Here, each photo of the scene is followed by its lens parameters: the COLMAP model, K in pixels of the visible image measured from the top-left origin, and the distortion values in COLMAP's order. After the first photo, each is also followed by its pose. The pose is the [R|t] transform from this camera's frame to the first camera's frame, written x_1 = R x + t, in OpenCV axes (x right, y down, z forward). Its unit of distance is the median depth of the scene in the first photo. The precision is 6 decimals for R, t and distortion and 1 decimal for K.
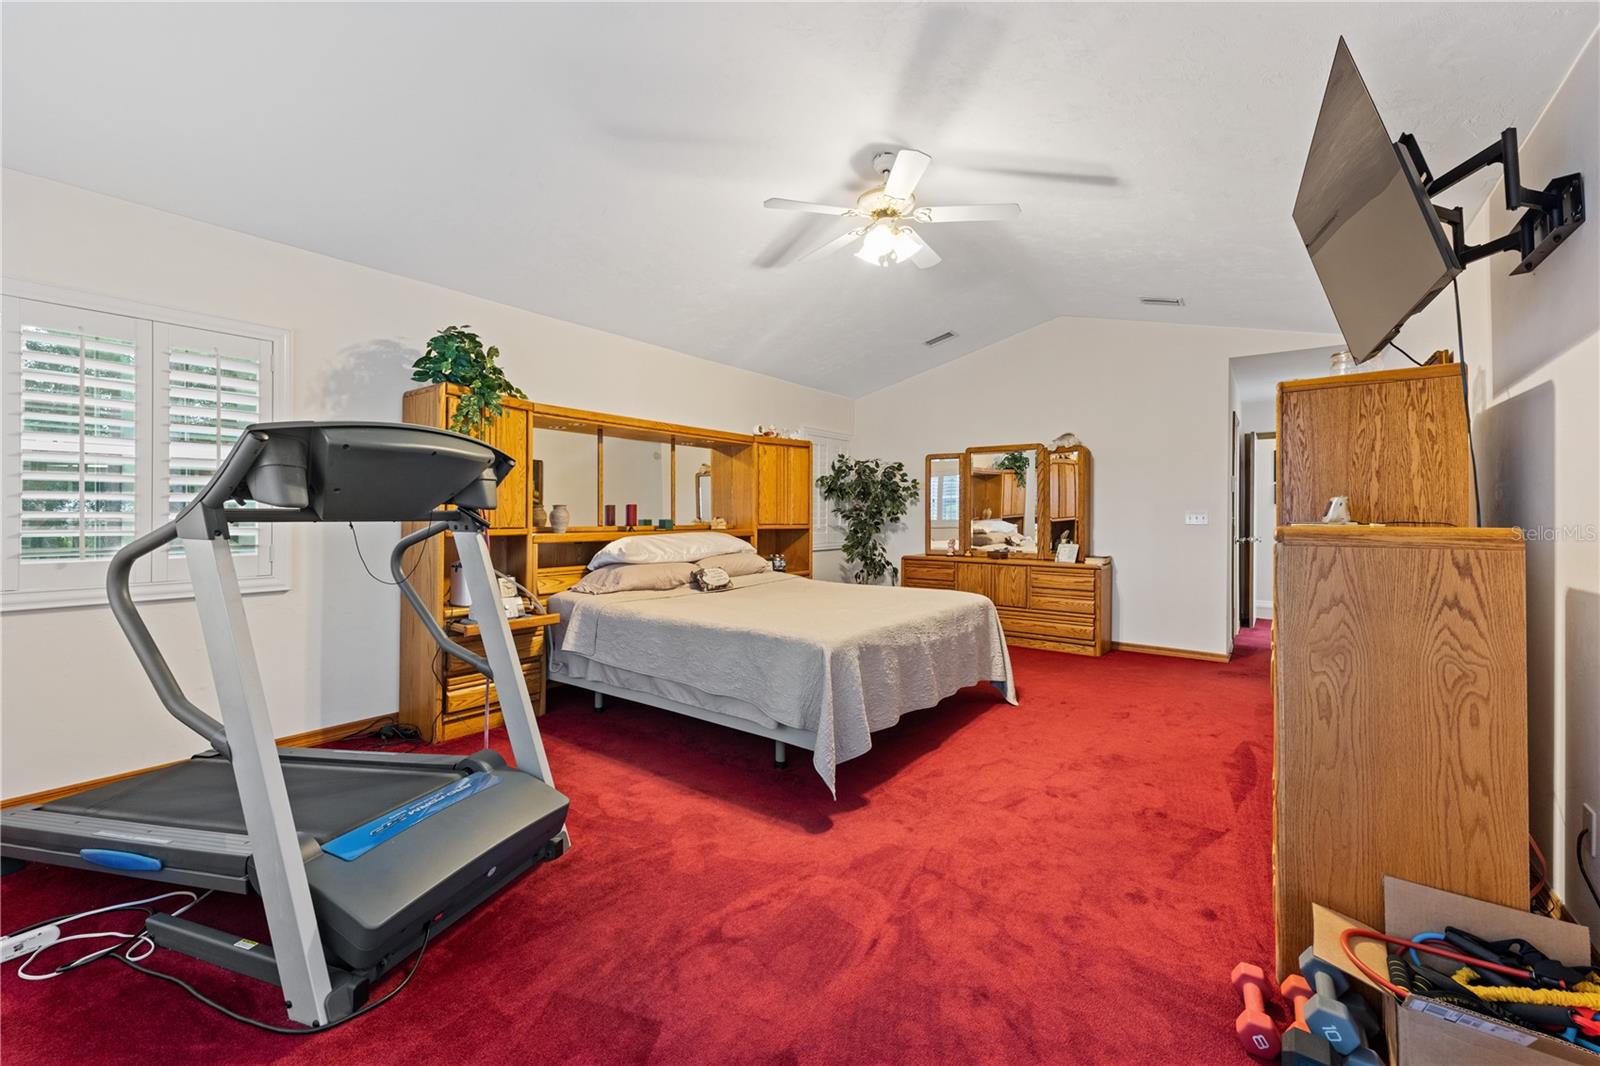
lens RADIAL K [[636.3, 0, 791.7], [0, 636.3, 516.0], [0, 0, 1]] dist [0.002017, 0.000037]
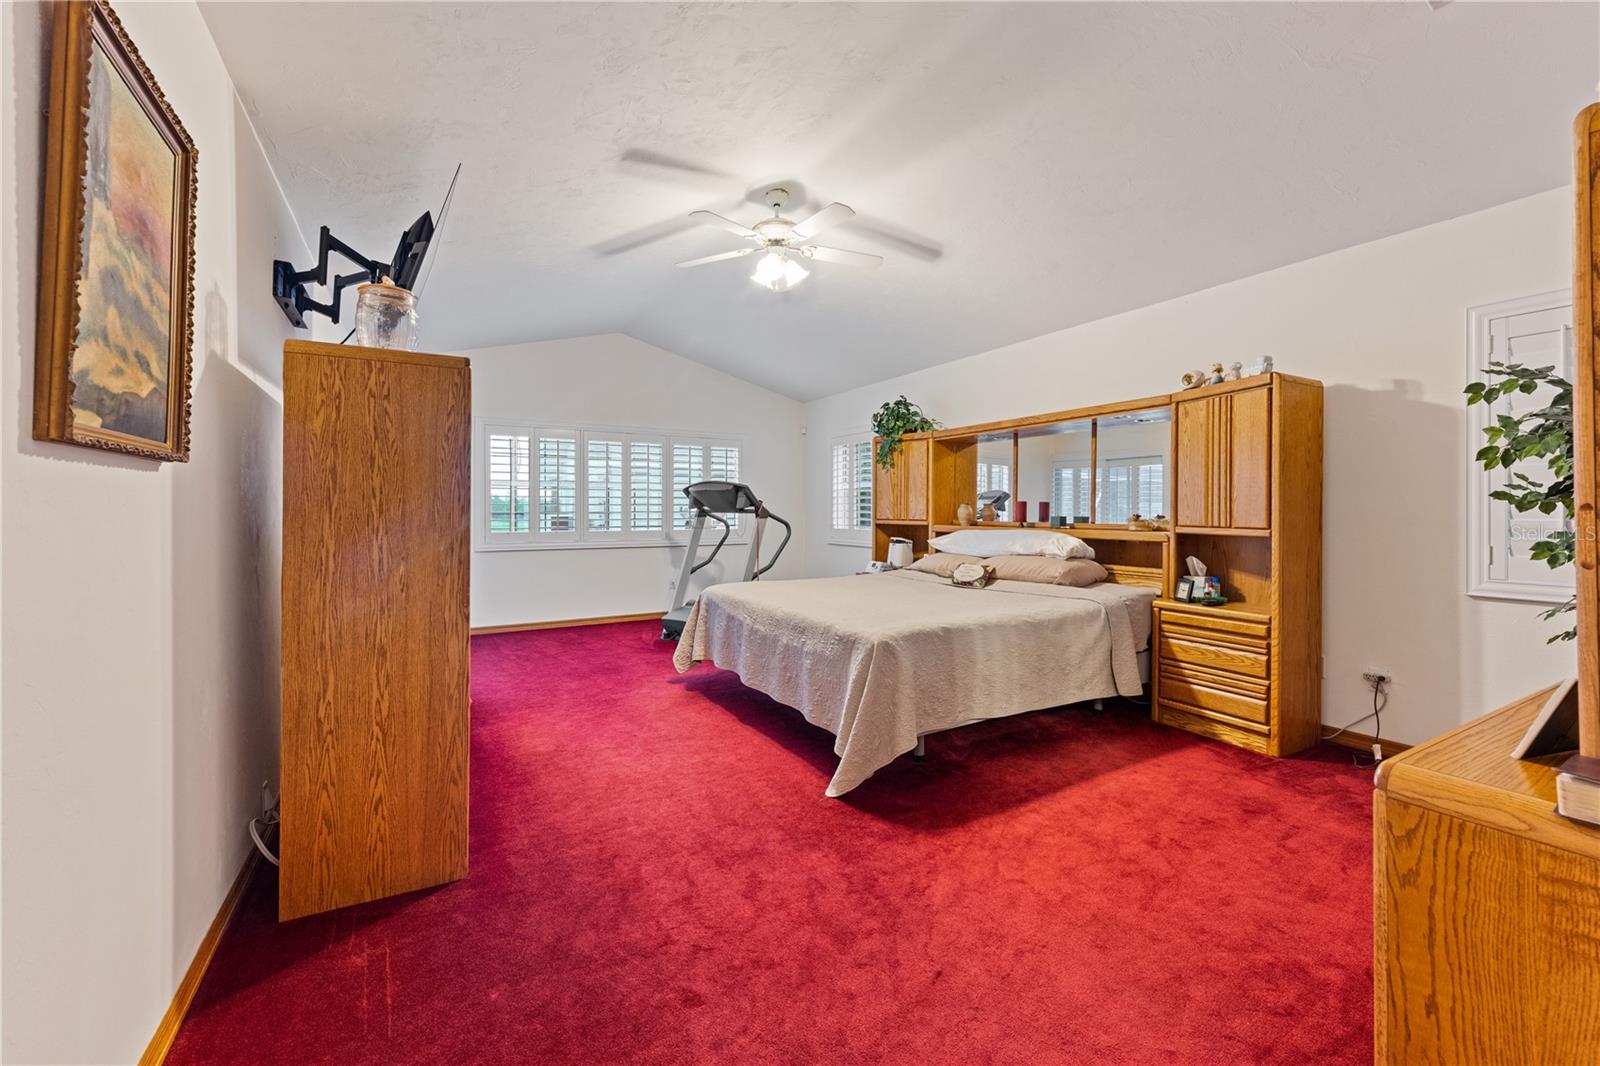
lens RADIAL K [[636.3, 0, 791.7], [0, 636.3, 516.0], [0, 0, 1]] dist [0.002017, 0.000037]
pose [[-0.384592, 0.002499, -0.923083, 0.850765], [-0.007286, 0.999957, 0.005743, 0.002202], [0.923058, 0.008934, -0.384557, 1.059229]]
